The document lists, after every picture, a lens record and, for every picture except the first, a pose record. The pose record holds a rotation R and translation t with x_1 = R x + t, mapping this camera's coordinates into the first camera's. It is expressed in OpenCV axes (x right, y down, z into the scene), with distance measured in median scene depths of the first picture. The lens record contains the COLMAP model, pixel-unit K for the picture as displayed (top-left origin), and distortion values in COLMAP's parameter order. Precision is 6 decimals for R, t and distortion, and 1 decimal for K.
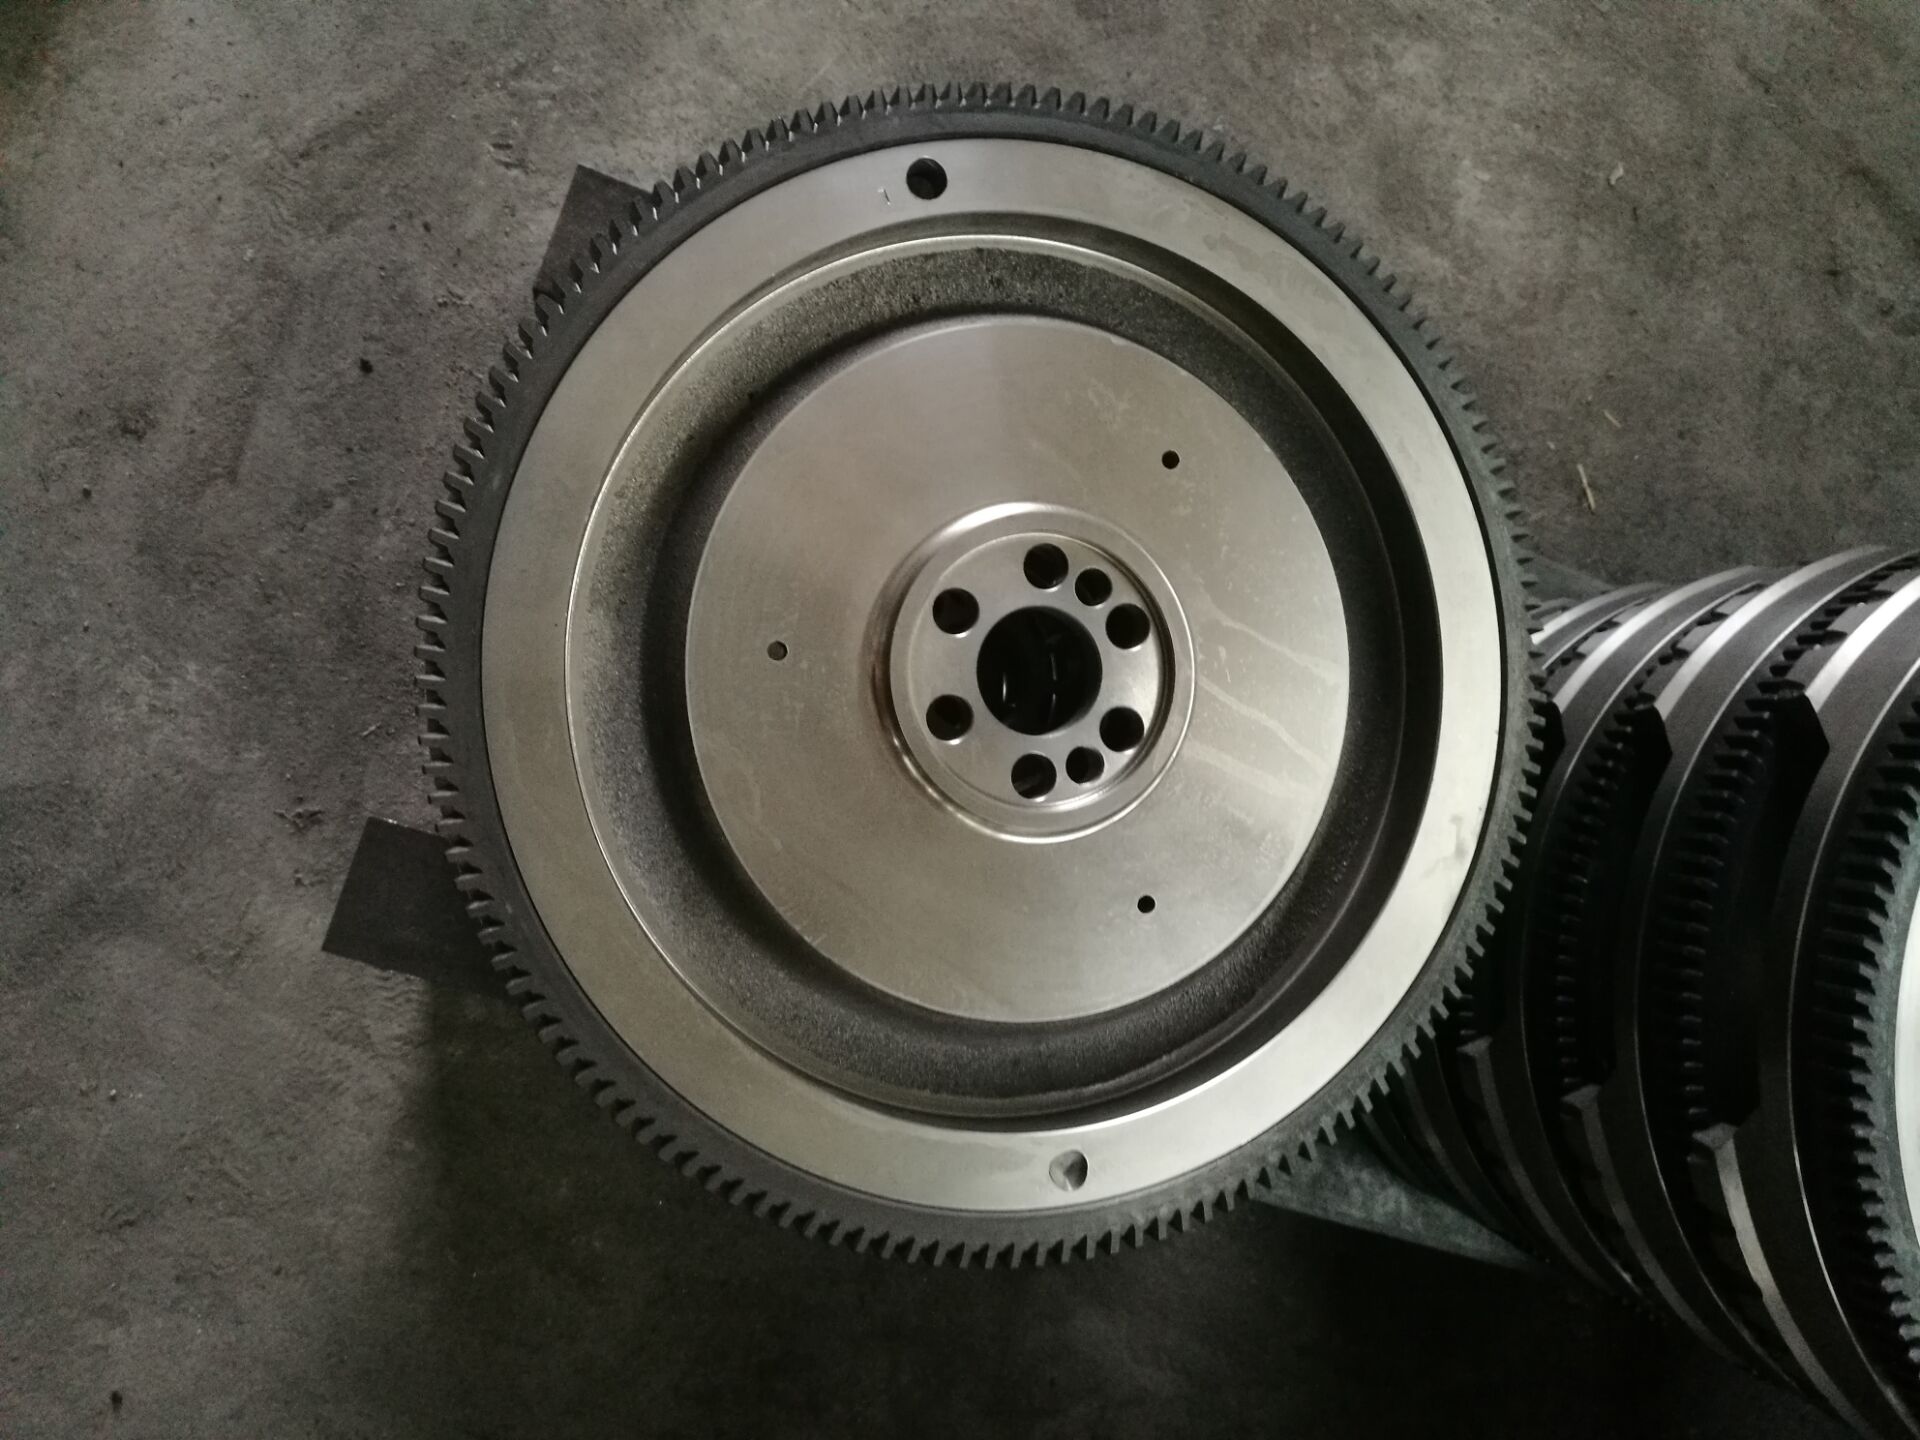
lens RADIAL K [[1543.7, 0, 957.8], [0, 1543.7, 712.1], [0, 0, 1]] dist [-0.027719, 0.068029]
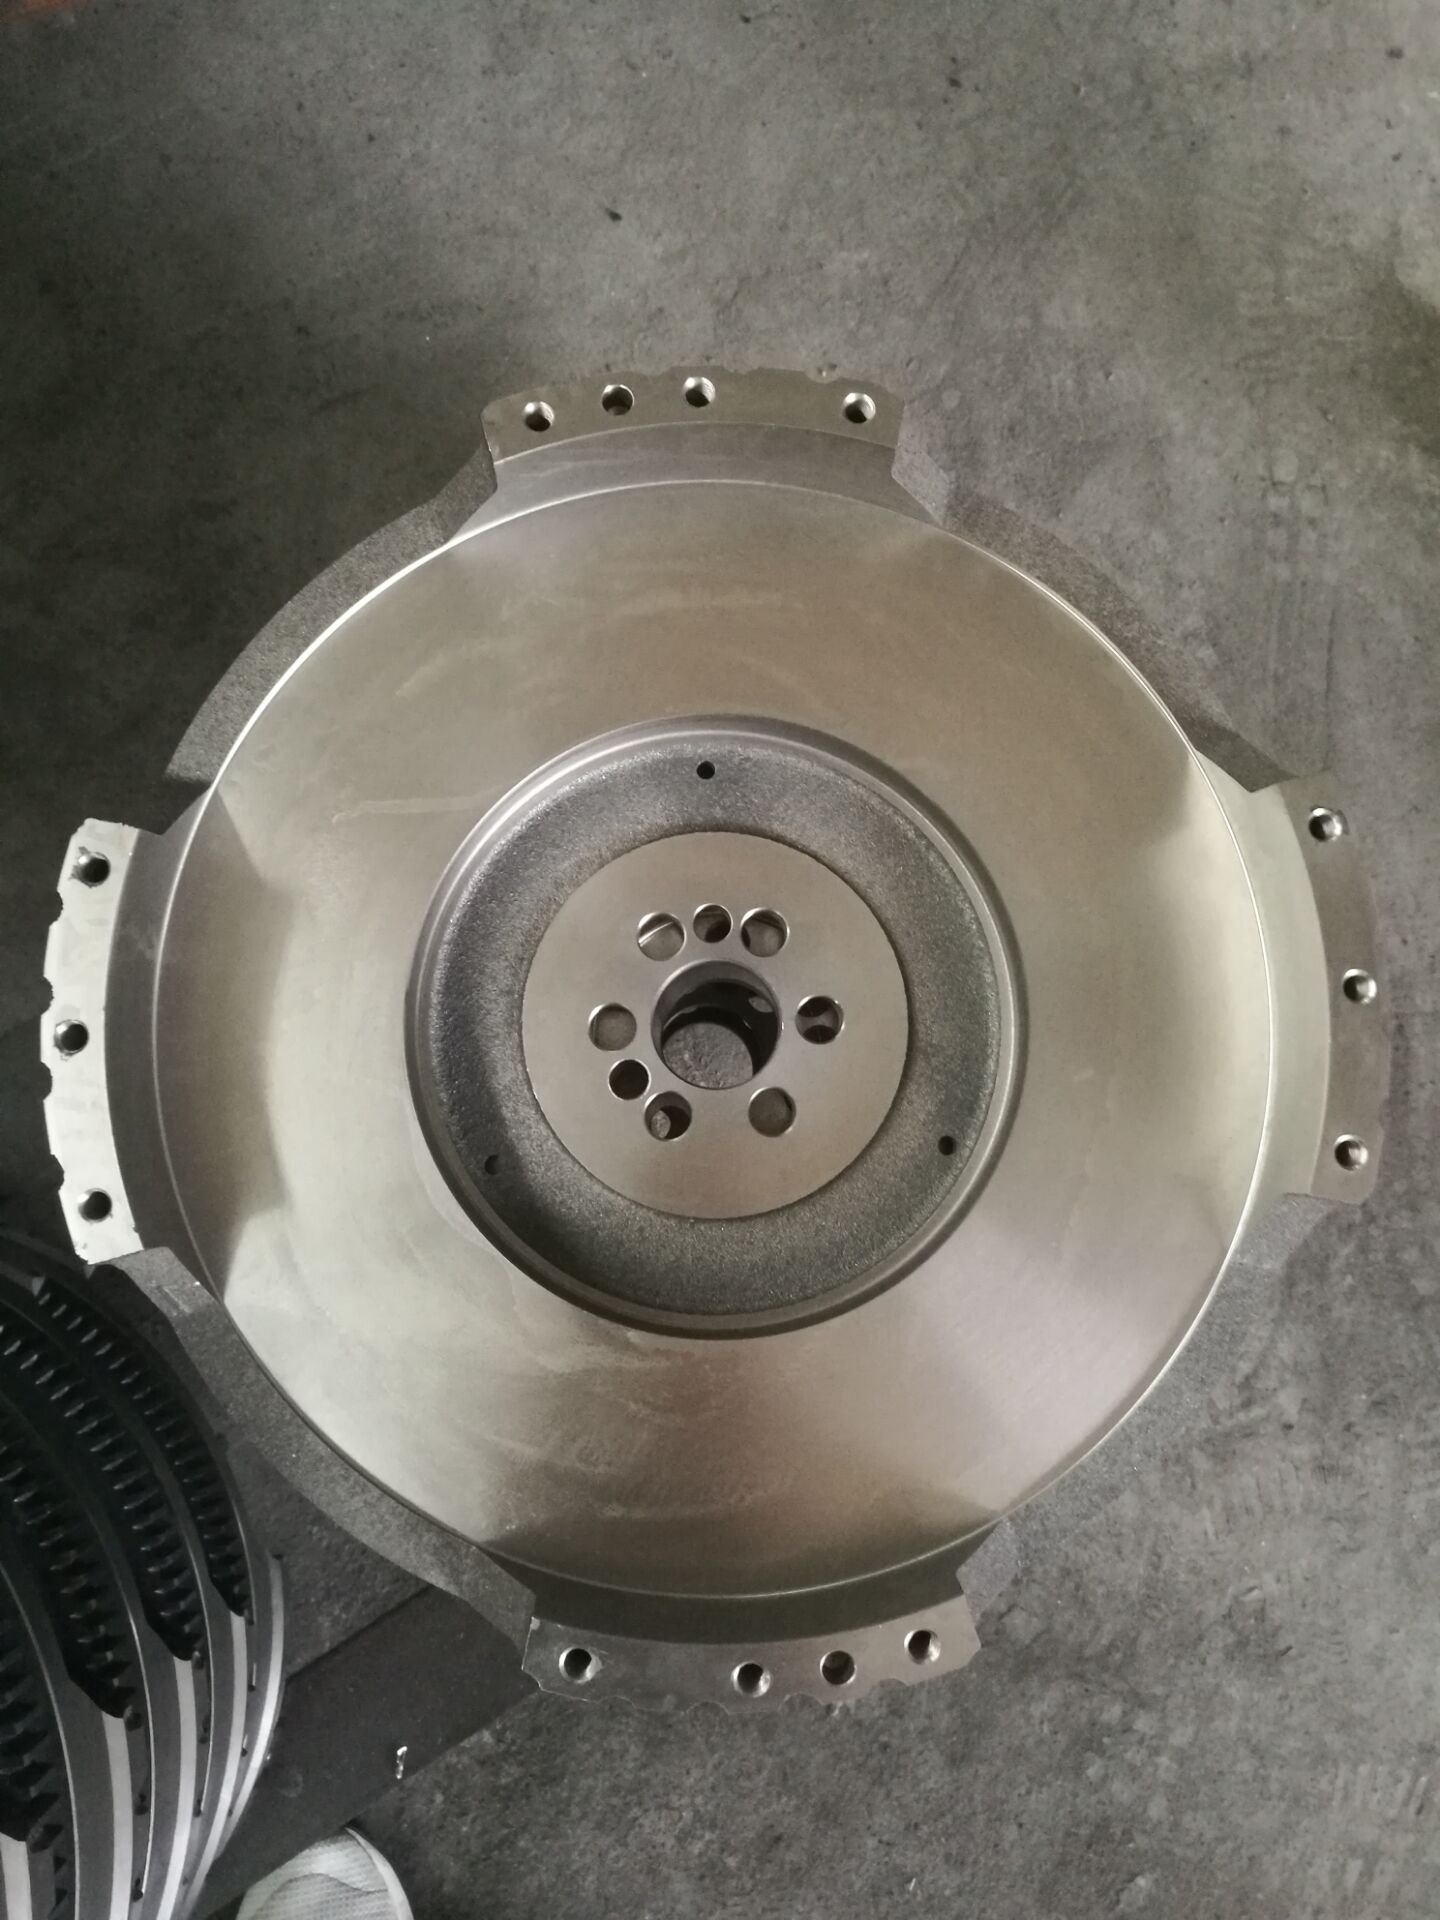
lens RADIAL K [[1543.7, 0, 720.0], [0, 1543.7, 960.0], [0, 0, 1]] dist [-0.027719, 0.068029]
pose [[-0.605491, 0.712350, -0.354877, 0.210284], [-0.774210, -0.630505, 0.055335, -0.029230], [-0.184334, 0.308254, 0.933274, 0.086316]]
